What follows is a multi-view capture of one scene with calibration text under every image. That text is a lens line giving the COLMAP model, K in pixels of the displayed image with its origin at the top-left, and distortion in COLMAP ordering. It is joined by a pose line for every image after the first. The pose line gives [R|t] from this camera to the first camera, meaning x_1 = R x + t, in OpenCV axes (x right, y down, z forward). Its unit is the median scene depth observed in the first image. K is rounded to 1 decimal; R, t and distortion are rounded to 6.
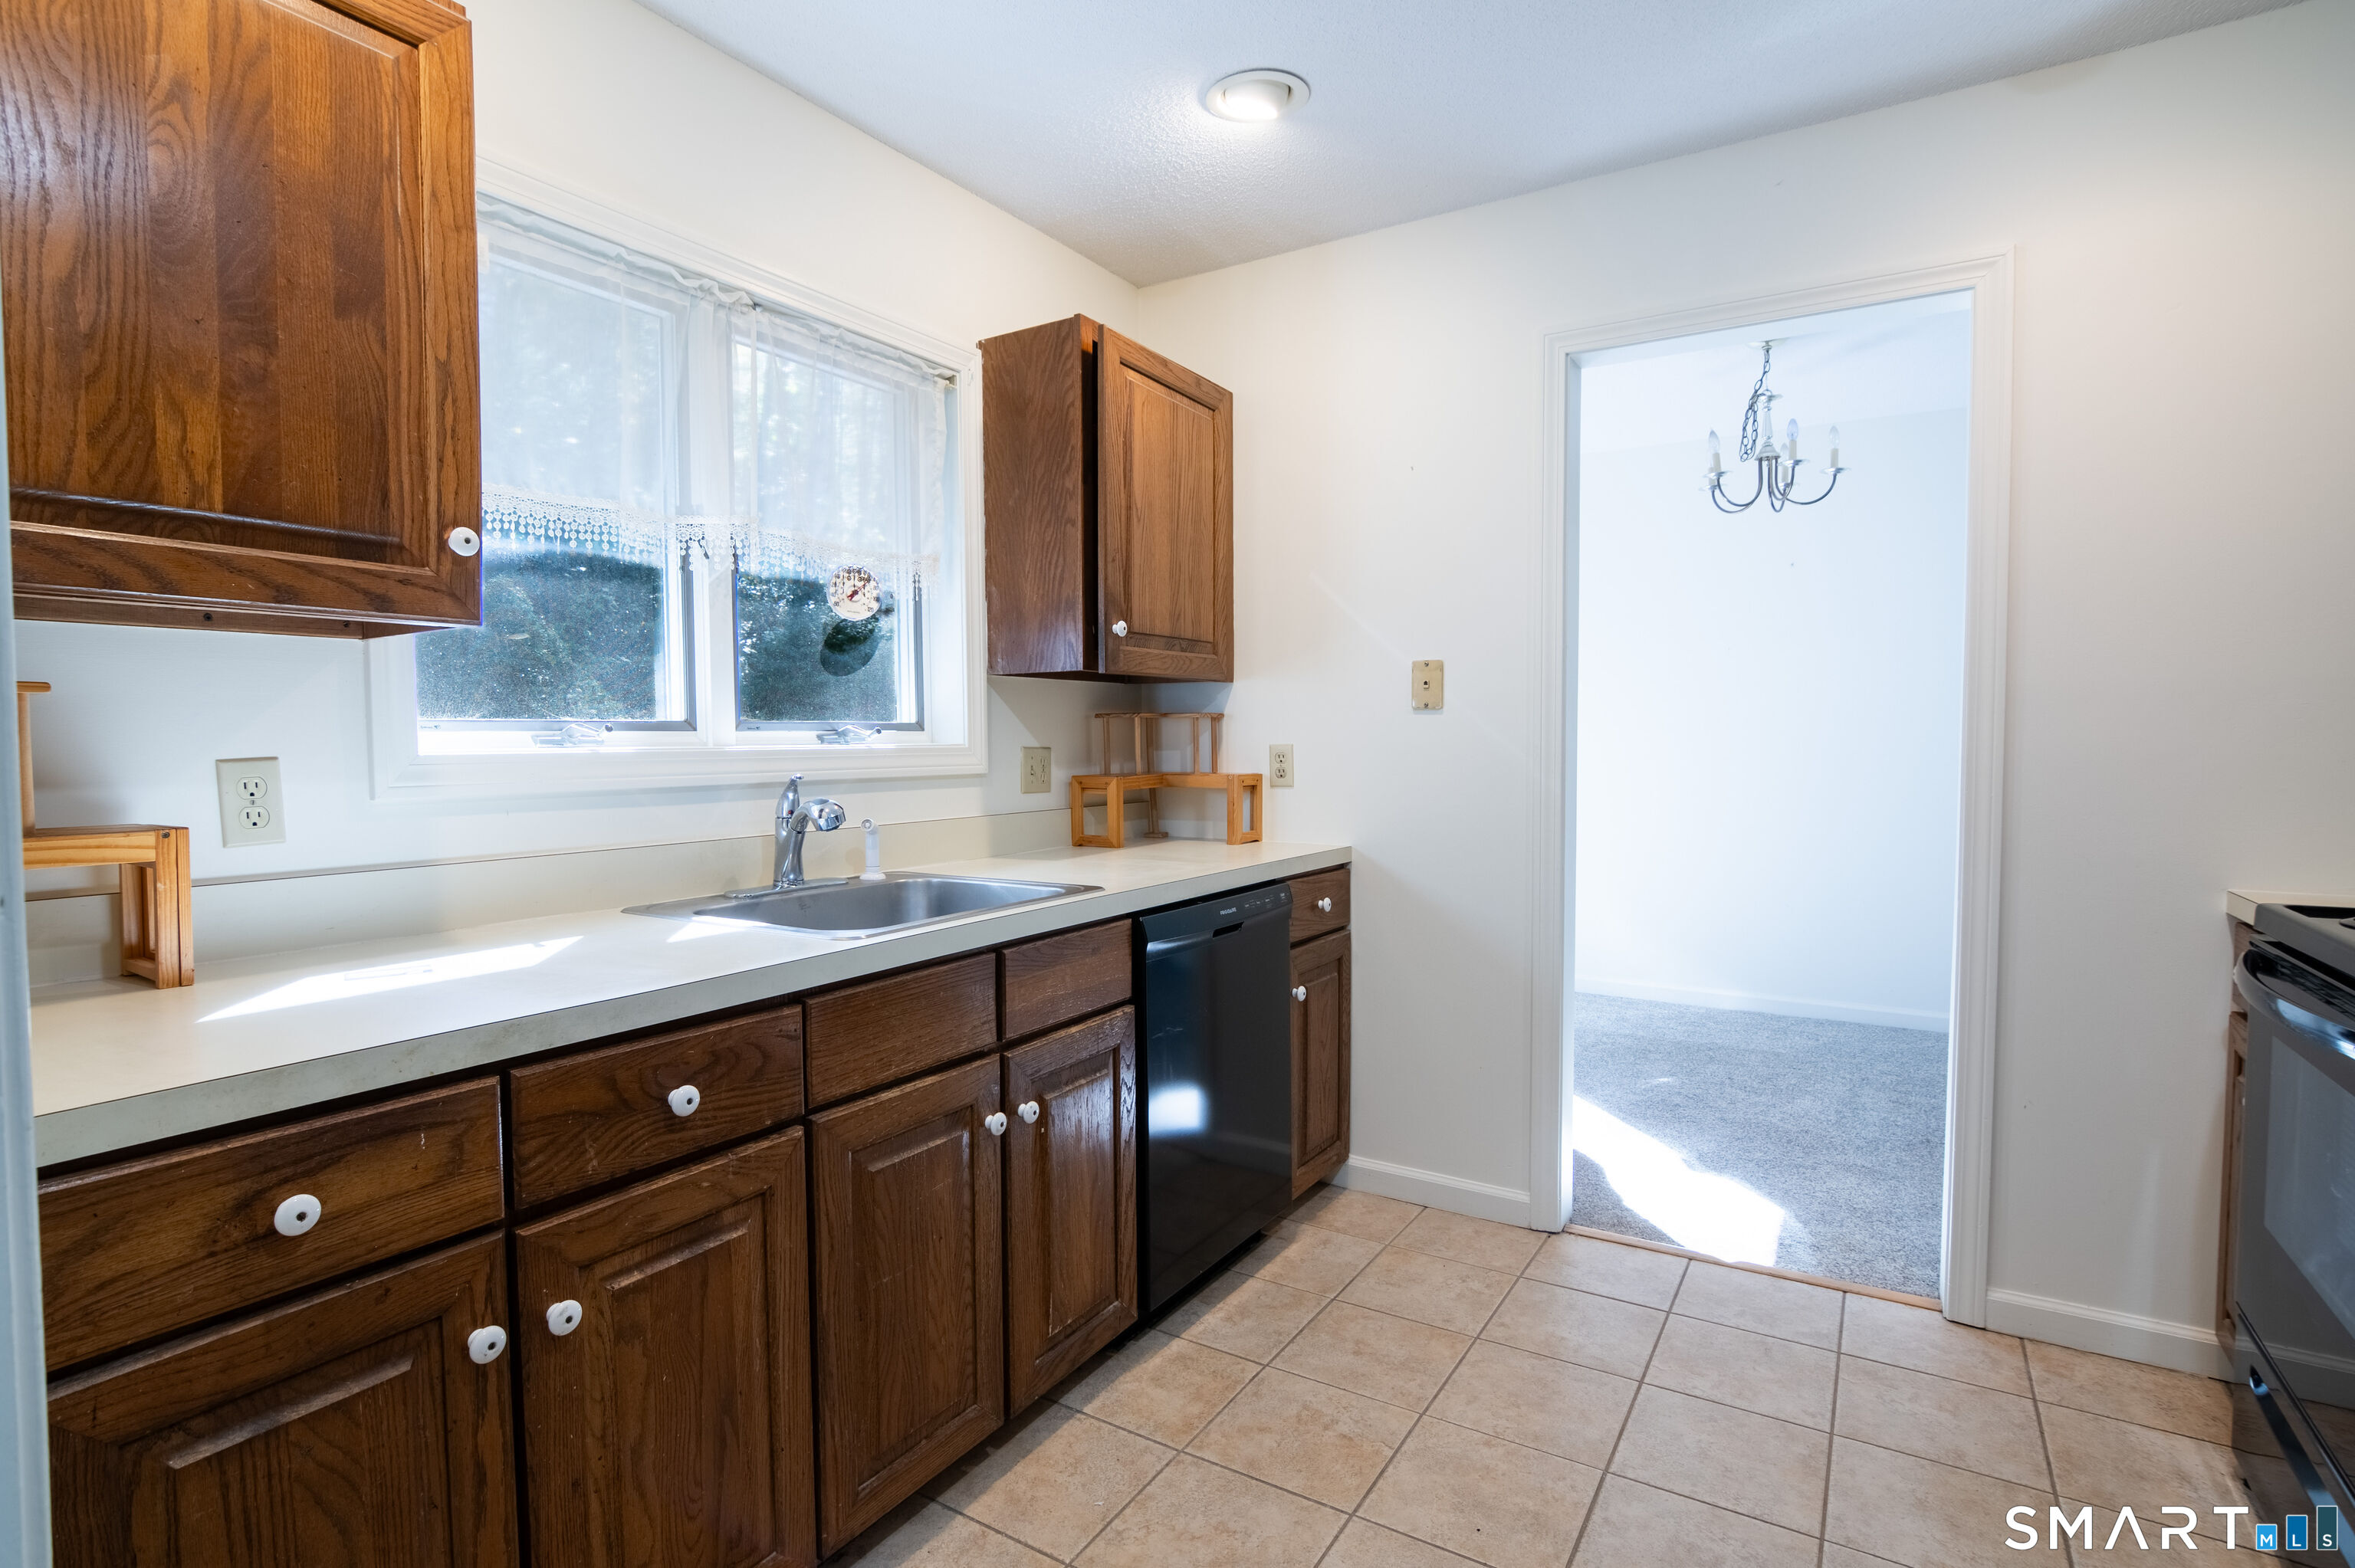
lens RADIAL K [[1151.5, 0, 1166.3], [0, 1151.5, 787.5], [0, 0, 1]] dist [-0.031666, 0.009114]
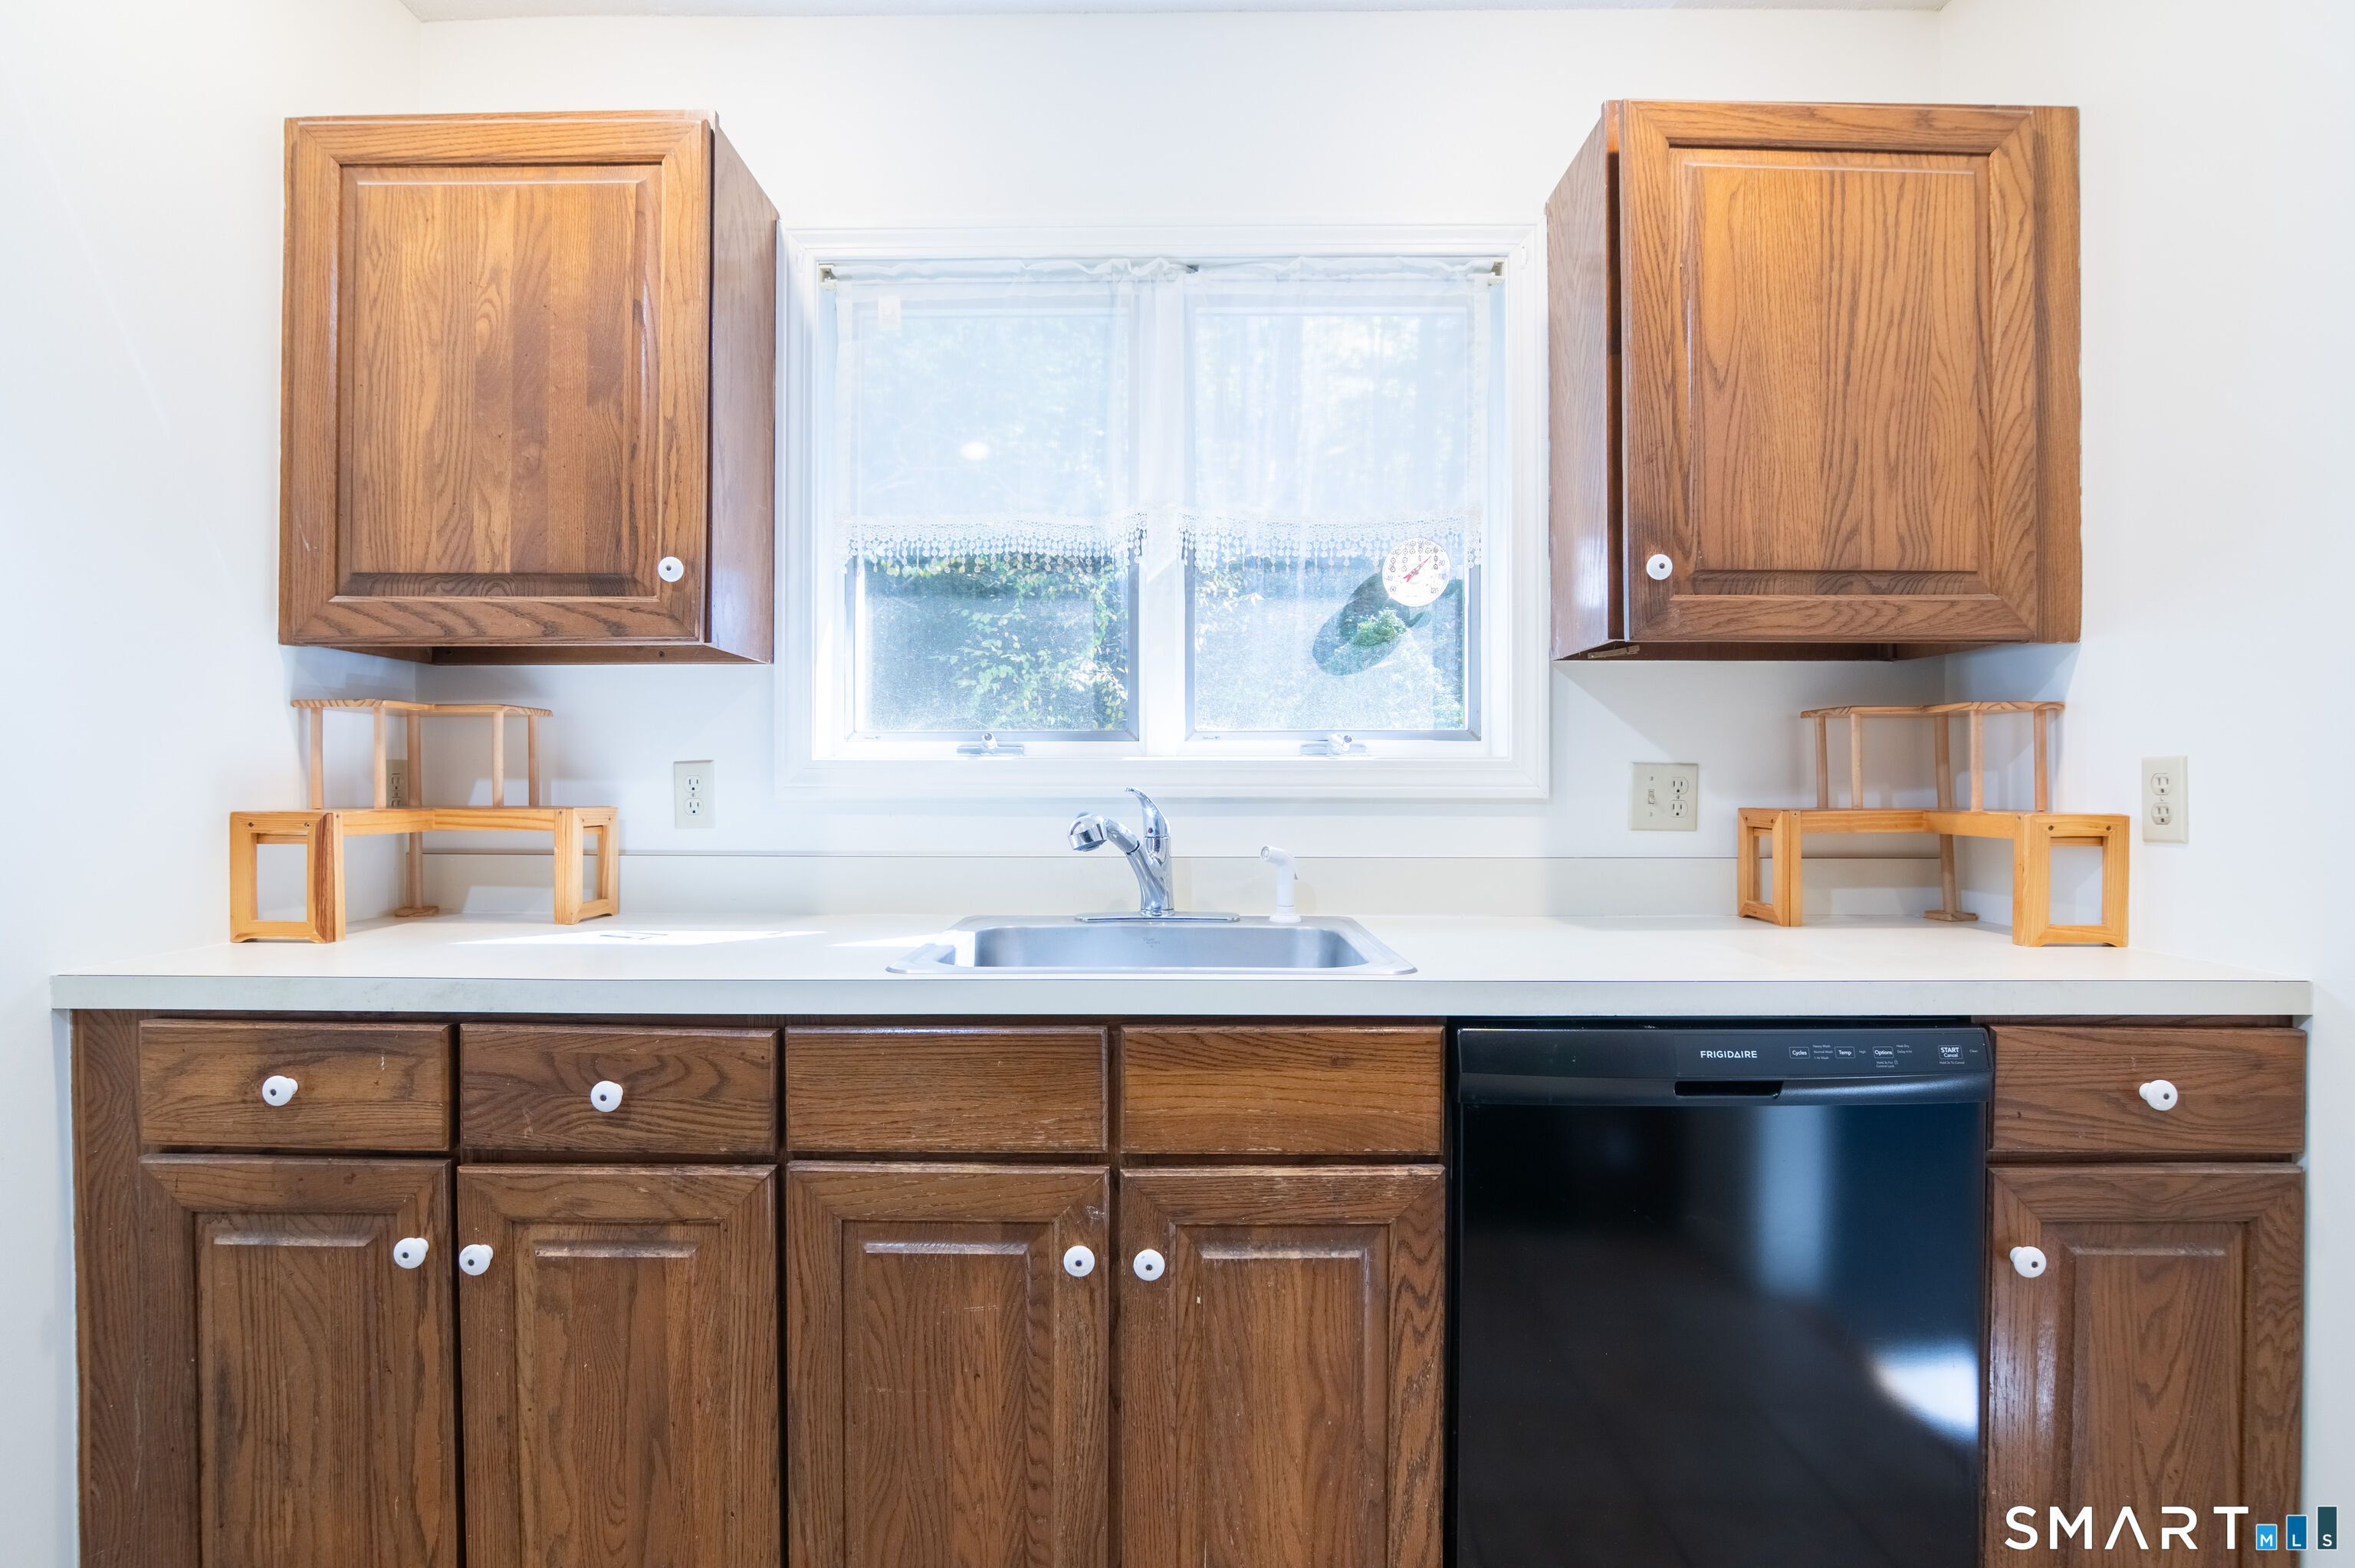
lens RADIAL K [[1151.5, 0, 1166.3], [0, 1151.5, 787.5], [0, 0, 1]] dist [-0.031666, 0.009114]
pose [[0.524941, 0.012216, -0.851051, 0.634215], [-0.040407, 0.999127, -0.010582, -0.003416], [0.850179, 0.039943, 0.524976, 0.826559]]
